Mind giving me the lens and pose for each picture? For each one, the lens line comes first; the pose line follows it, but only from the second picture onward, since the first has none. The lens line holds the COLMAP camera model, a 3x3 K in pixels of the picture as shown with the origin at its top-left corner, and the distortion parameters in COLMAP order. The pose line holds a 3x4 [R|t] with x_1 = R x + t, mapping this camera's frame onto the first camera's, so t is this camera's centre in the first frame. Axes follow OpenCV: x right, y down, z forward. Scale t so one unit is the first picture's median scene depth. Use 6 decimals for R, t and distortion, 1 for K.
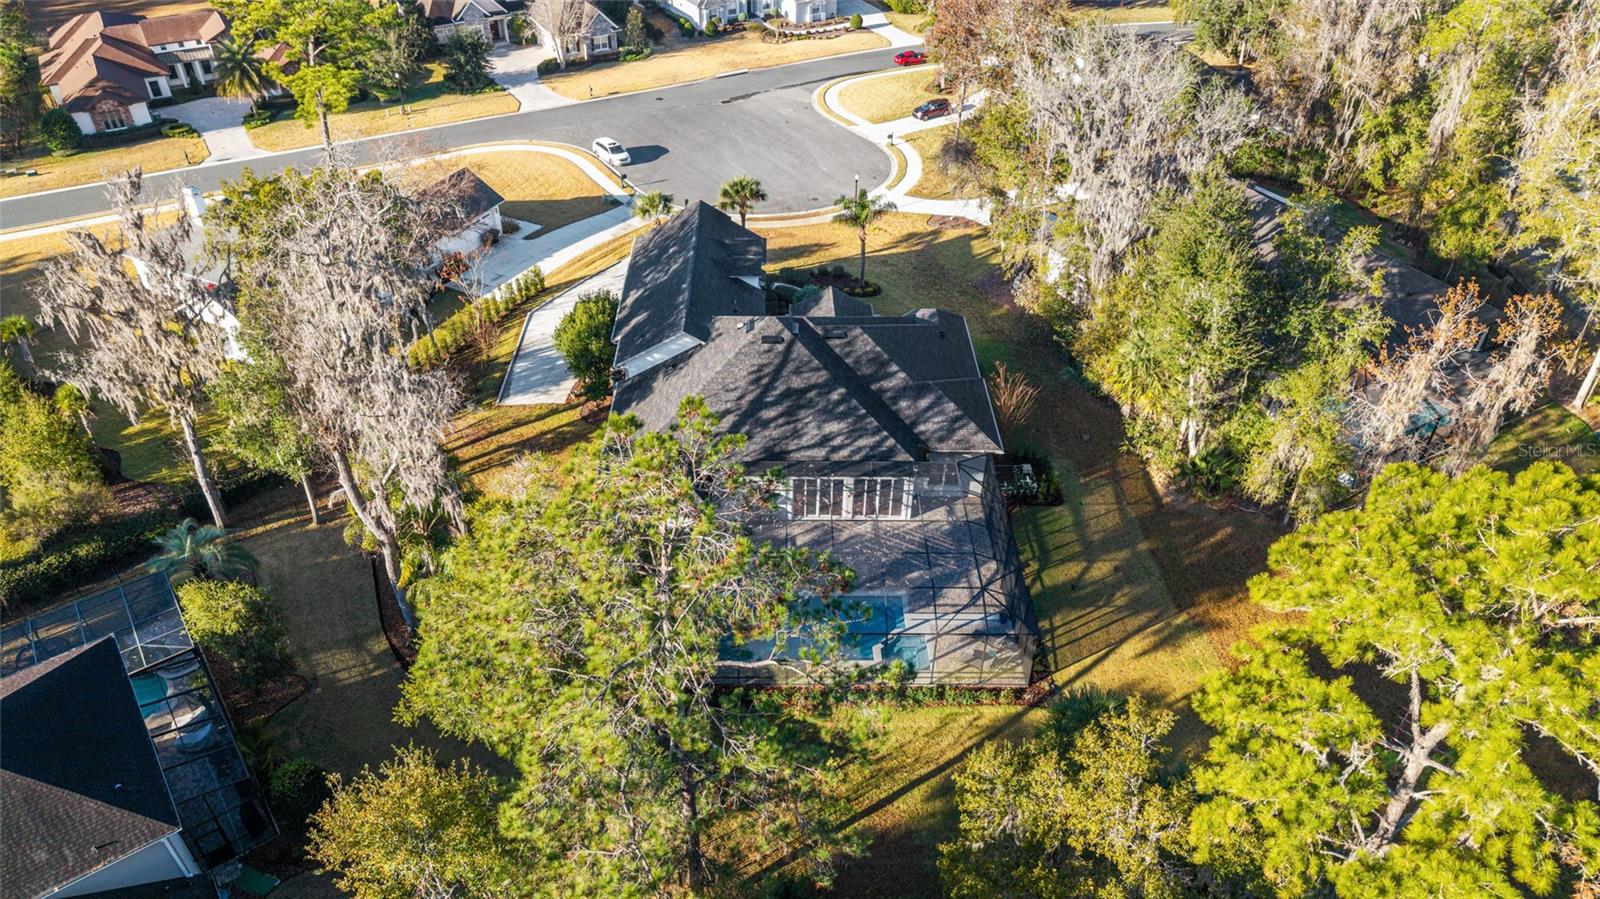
lens RADIAL K [[1082.3, 0, 800.0], [0, 1082.3, 449.5], [0, 0, 1]] dist [-0.001595, -0.000626]
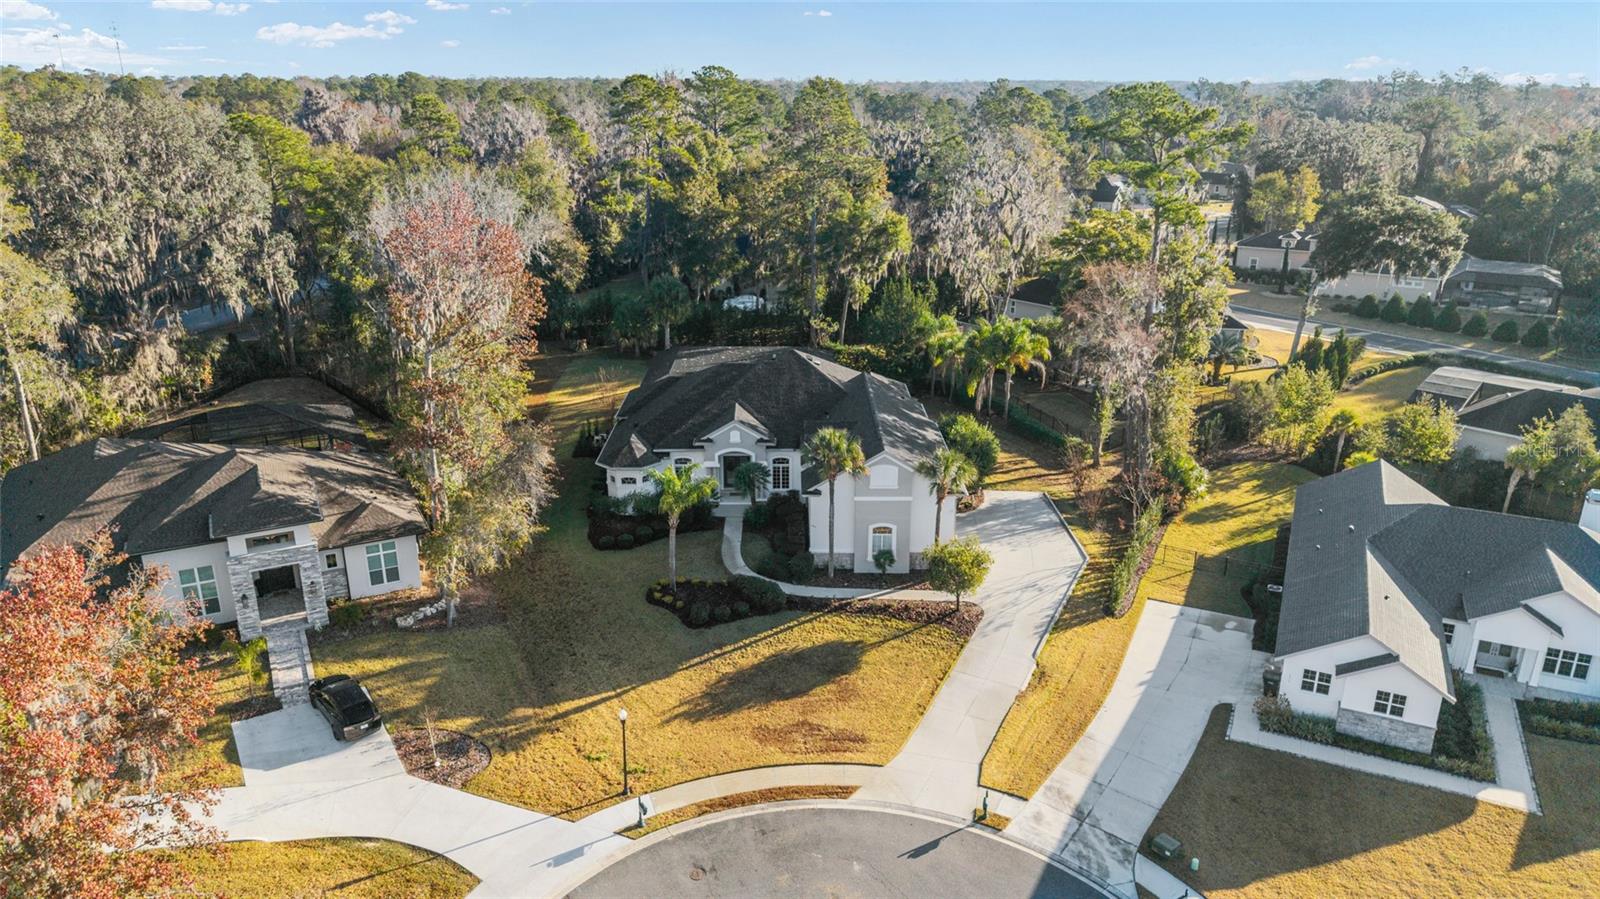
lens RADIAL K [[1088.4, 0, 800.0], [0, 1088.4, 449.5], [0, 0, 1]] dist [0.000722, -0.006663]
pose [[-0.999757, -0.020875, -0.007014, -0.028686], [-0.017430, 0.555458, 0.831362, -0.989016], [-0.013459, 0.831282, -0.555688, 1.611355]]
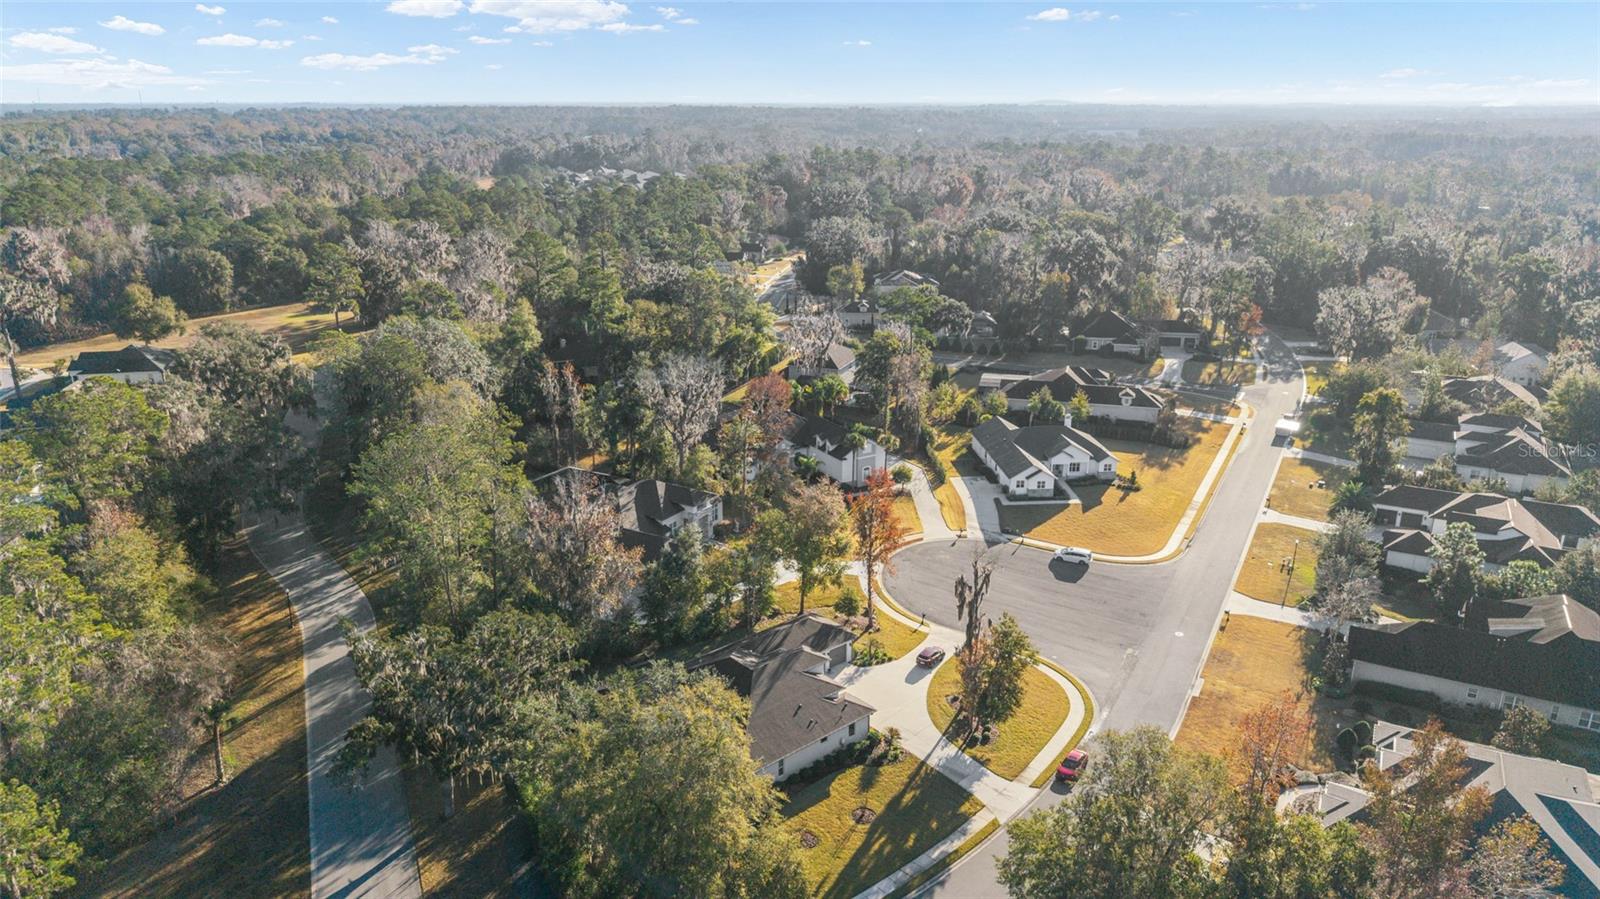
lens RADIAL K [[1123.9, 0, 800.0], [0, 1123.9, 449.5], [0, 0, 1]] dist [0.002129, -0.003579]
pose [[-0.856170, 0.139981, -0.497370, 1.256805], [-0.327300, 0.597915, 0.731691, -2.000289], [0.399808, 0.789242, -0.466102, 2.231935]]
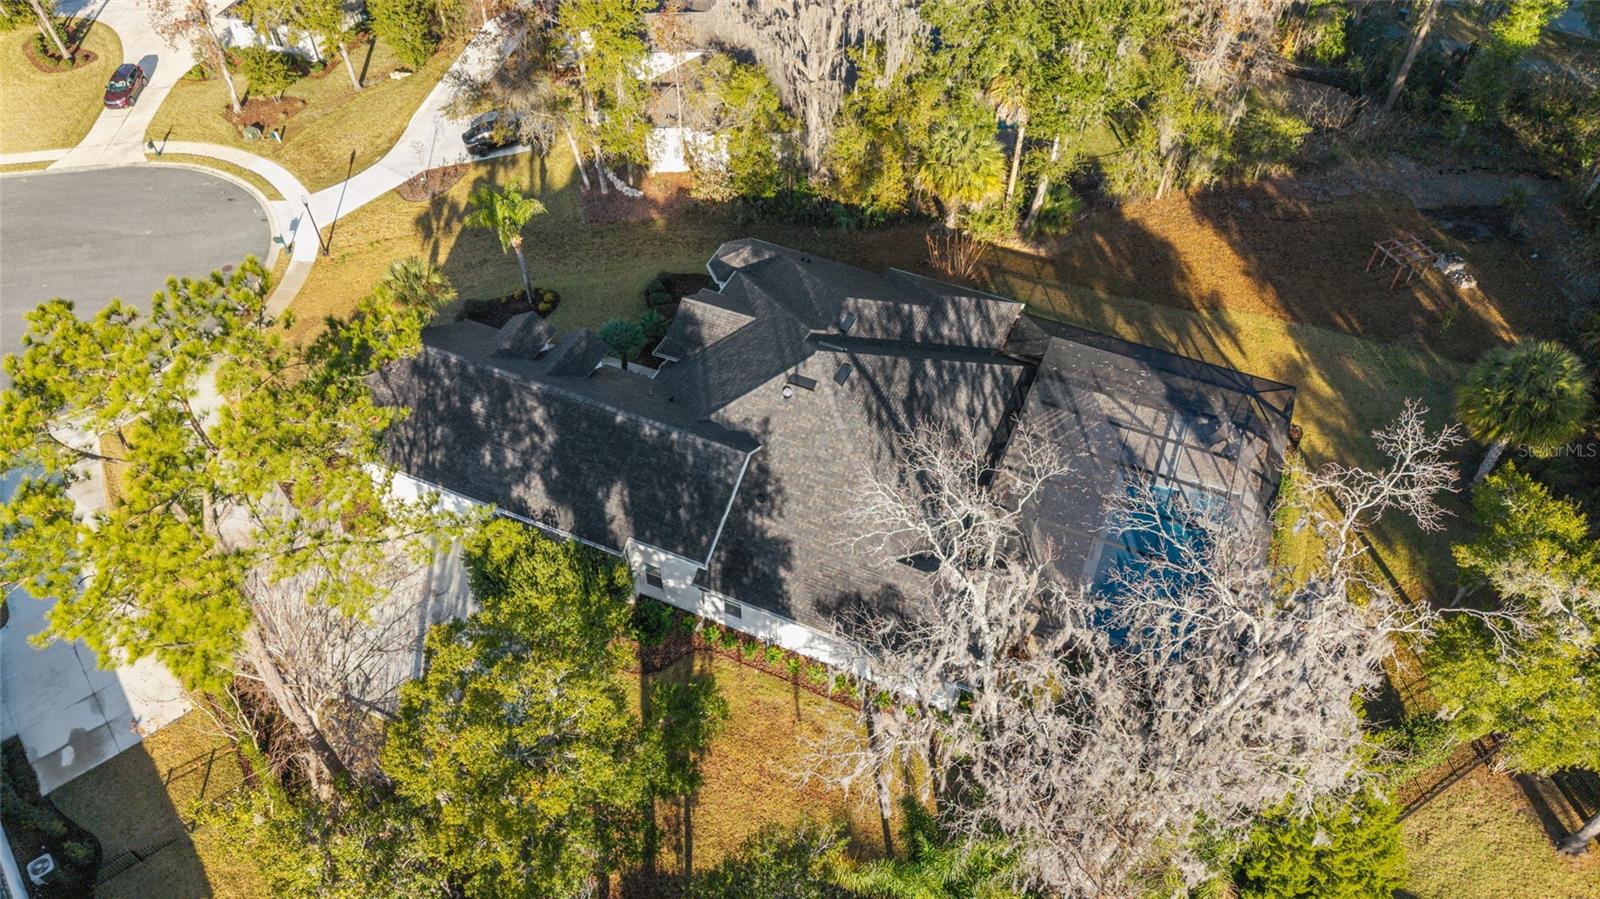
lens RADIAL K [[1088.4, 0, 800.0], [0, 1088.4, 449.5], [0, 0, 1]] dist [0.000722, -0.006663]
pose [[0.410614, -0.674096, 0.613996, -0.477284], [0.548093, 0.720621, 0.424617, -0.354824], [-0.728691, 0.162173, 0.665365, 0.471226]]
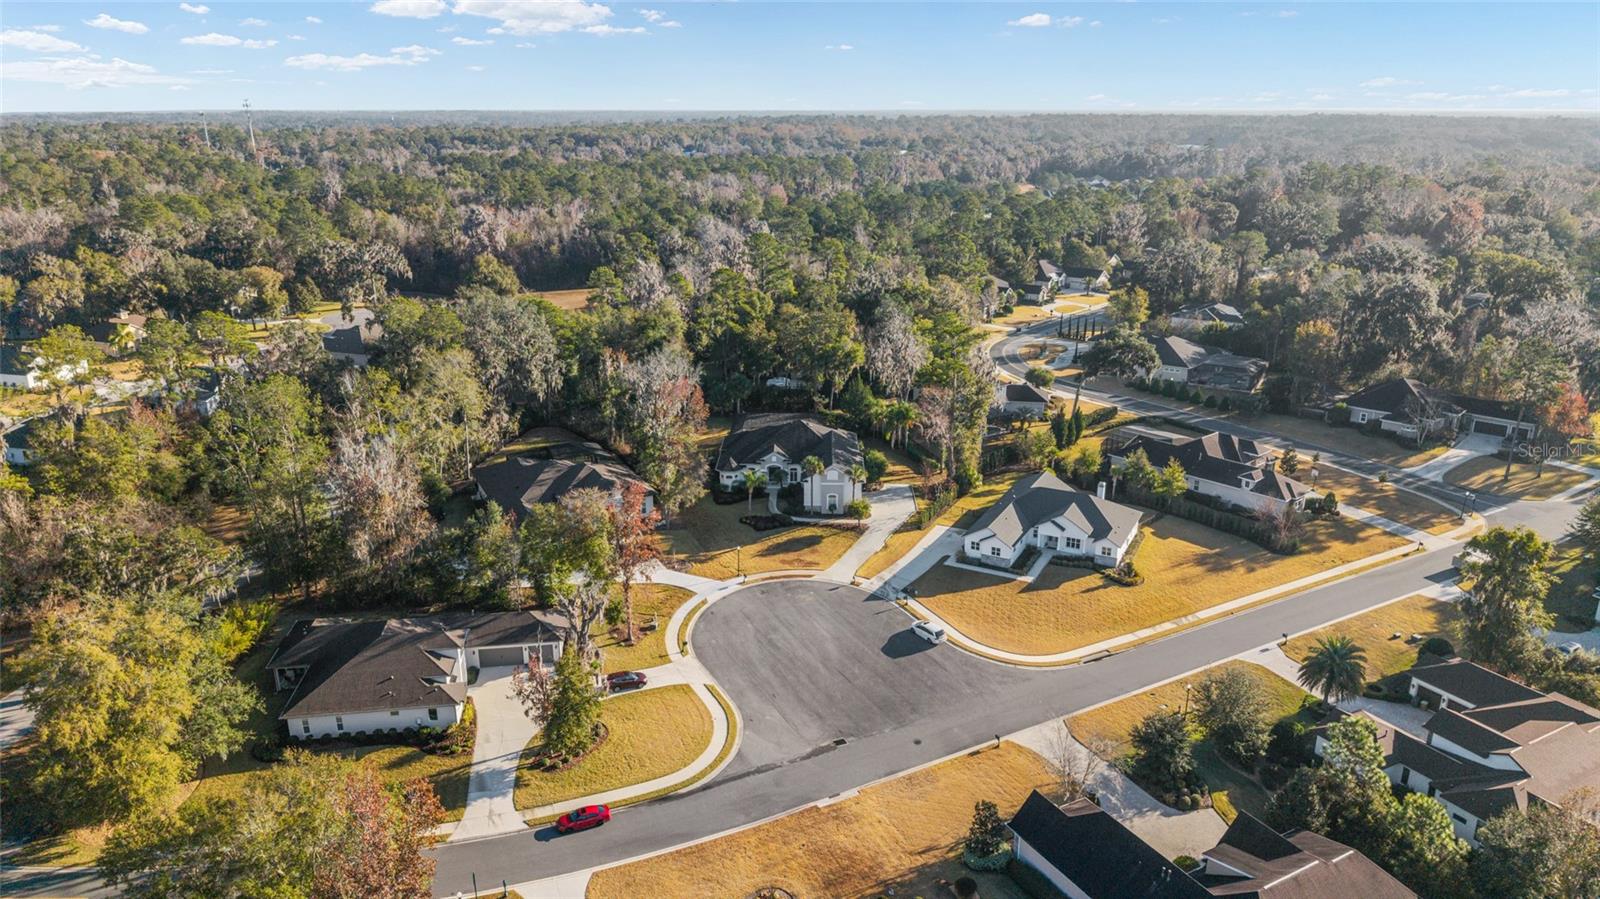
lens RADIAL K [[1090.0, 0, 826.3], [0, 1090.0, 474.0], [0, 0, 1]] dist [0.058704, 0.001157]
pose [[-0.999580, -0.028970, 0.000465, -0.092467], [-0.015590, 0.551304, 0.834158, -2.149915], [-0.024422, 0.833801, -0.551525, 2.396304]]
